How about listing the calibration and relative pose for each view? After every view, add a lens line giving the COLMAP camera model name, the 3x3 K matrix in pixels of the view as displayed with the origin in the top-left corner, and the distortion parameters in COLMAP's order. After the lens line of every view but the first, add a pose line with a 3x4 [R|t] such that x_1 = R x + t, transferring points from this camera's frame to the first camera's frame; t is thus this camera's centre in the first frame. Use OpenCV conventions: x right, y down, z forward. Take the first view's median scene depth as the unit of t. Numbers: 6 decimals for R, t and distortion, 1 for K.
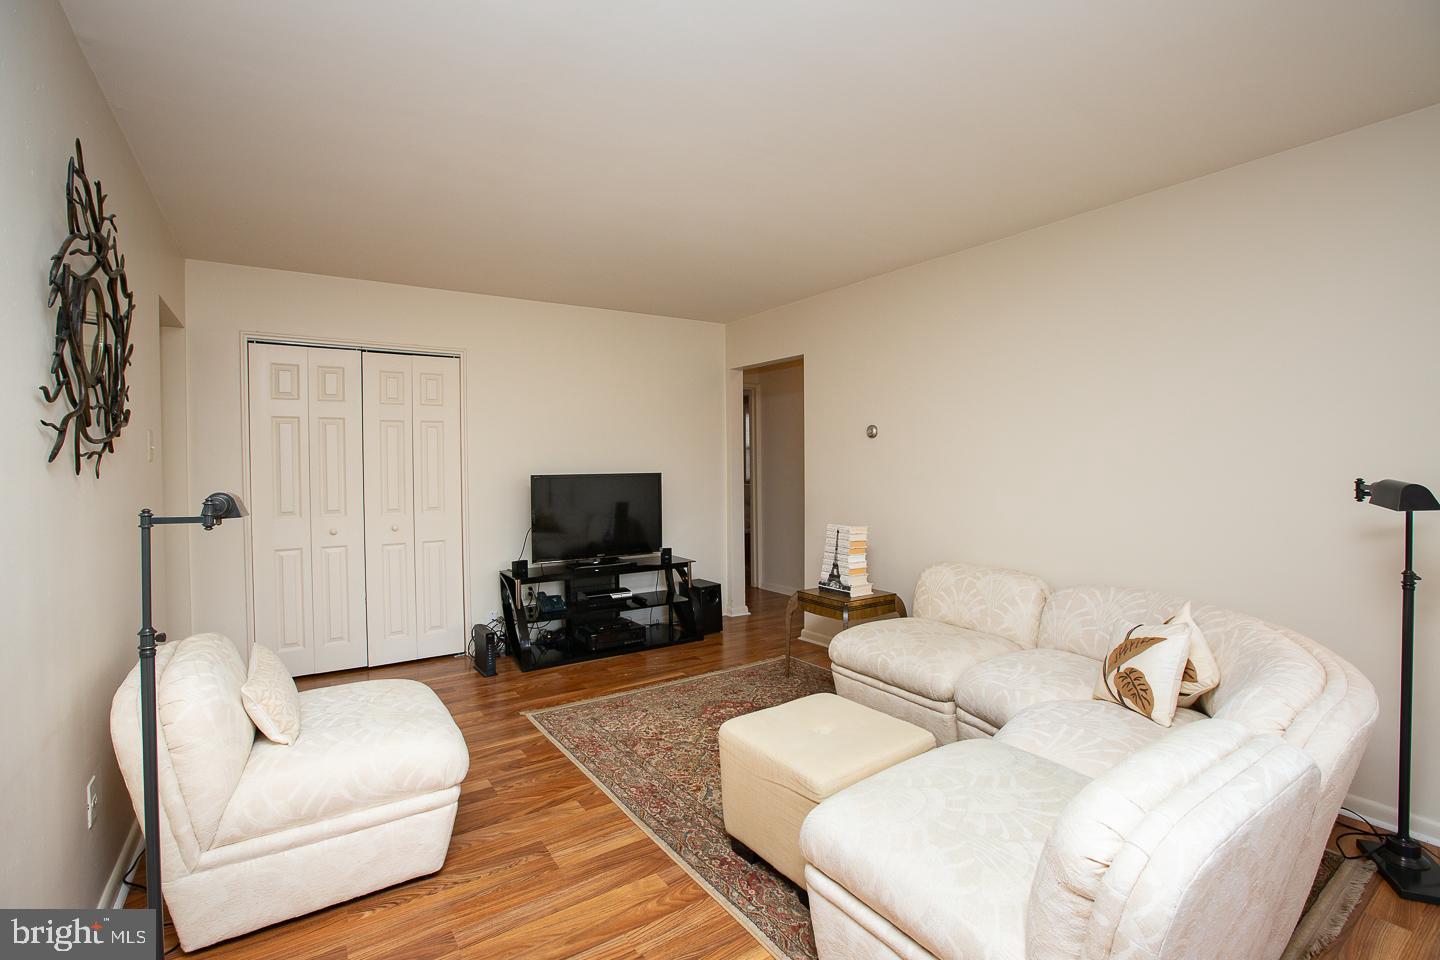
lens RADIAL K [[658.0, 0, 720.0], [0, 658.0, 480.0], [0, 0, 1]] dist [-0.033508, 0.000220]
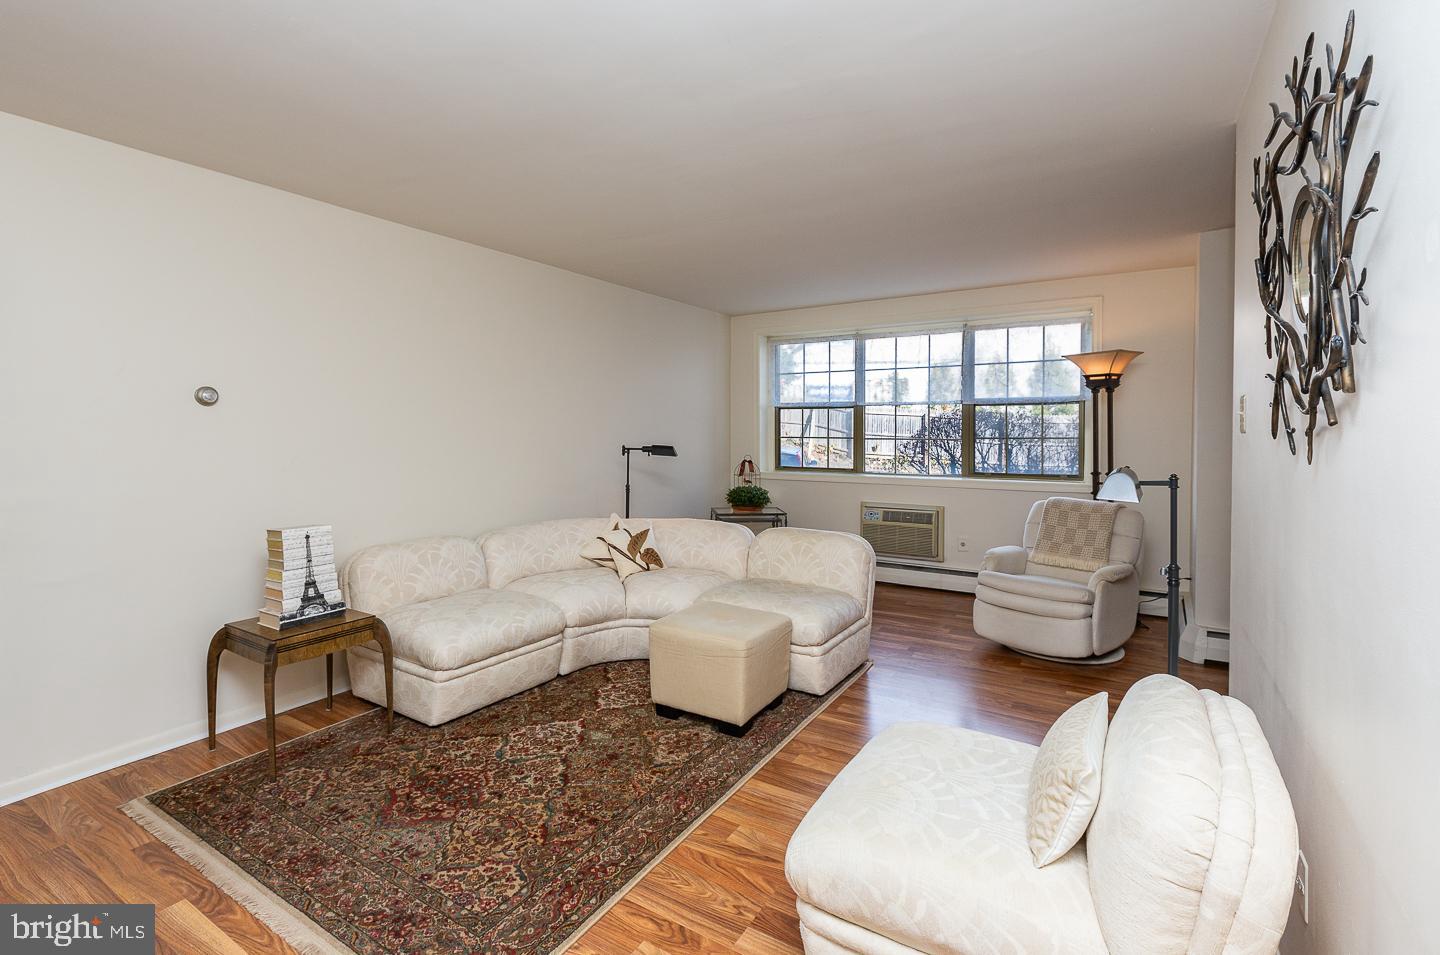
lens RADIAL K [[660.4, 0, 682.5], [0, 660.4, 445.7], [0, 0, 1]] dist [0.000662, 0.000176]
pose [[-0.372995, -0.004663, 0.927822, -0.644689], [0.033922, 0.999250, 0.018659, -0.020250], [-0.927213, 0.038433, -0.372557, 0.883821]]
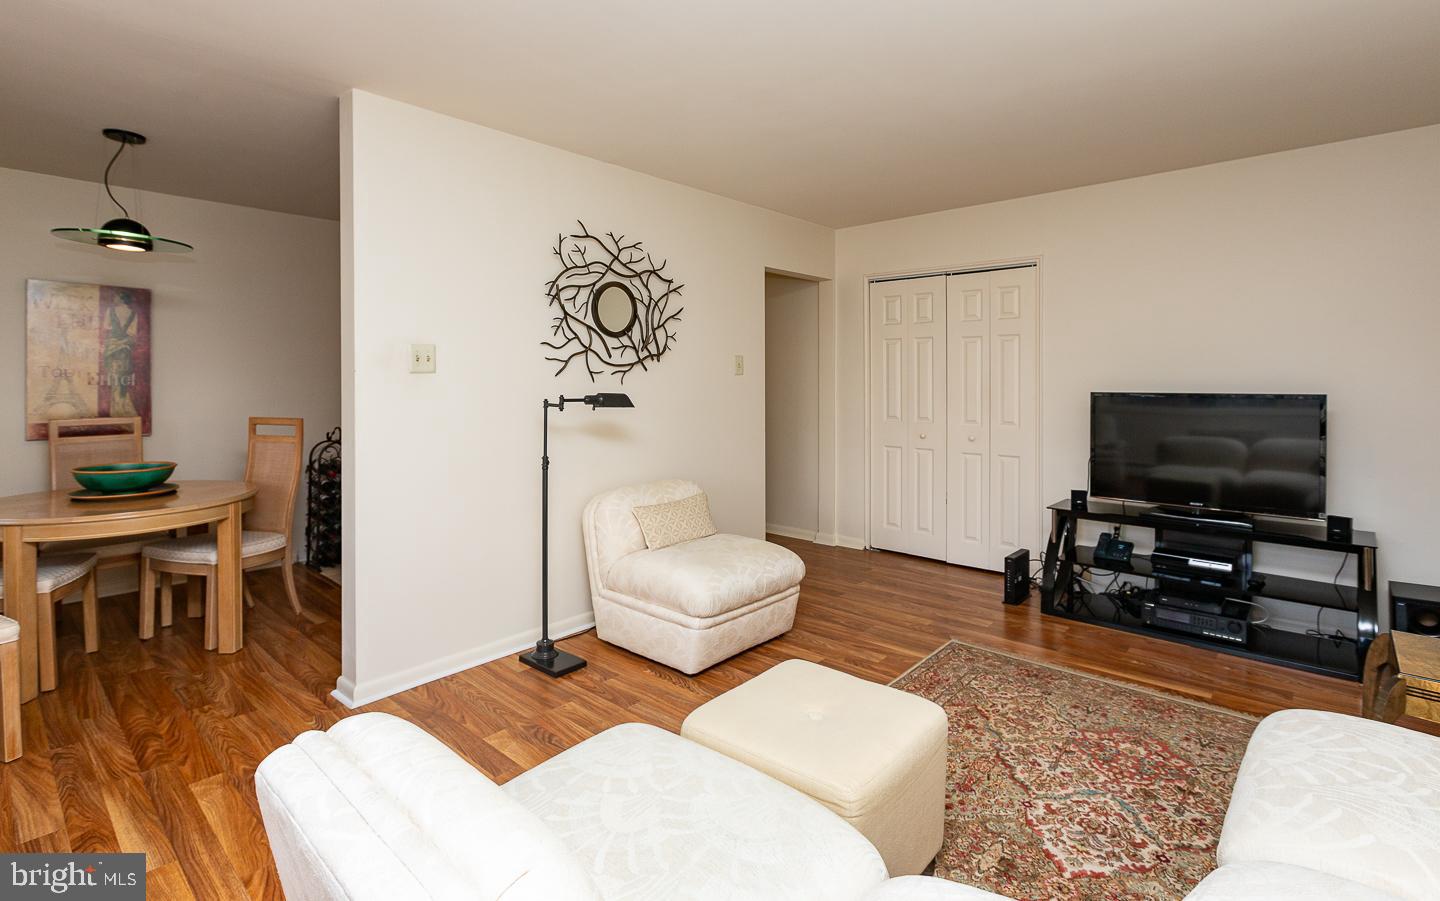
lens RADIAL K [[679.2, 0, 721.0], [0, 679.2, 394.5], [0, 0, 1]] dist [-0.003411, -0.000251]
pose [[0.239315, 0.027444, -0.970554, 0.508292], [-0.025880, 0.999426, 0.021879, -0.011940], [0.970597, 0.019882, 0.239888, 0.372990]]
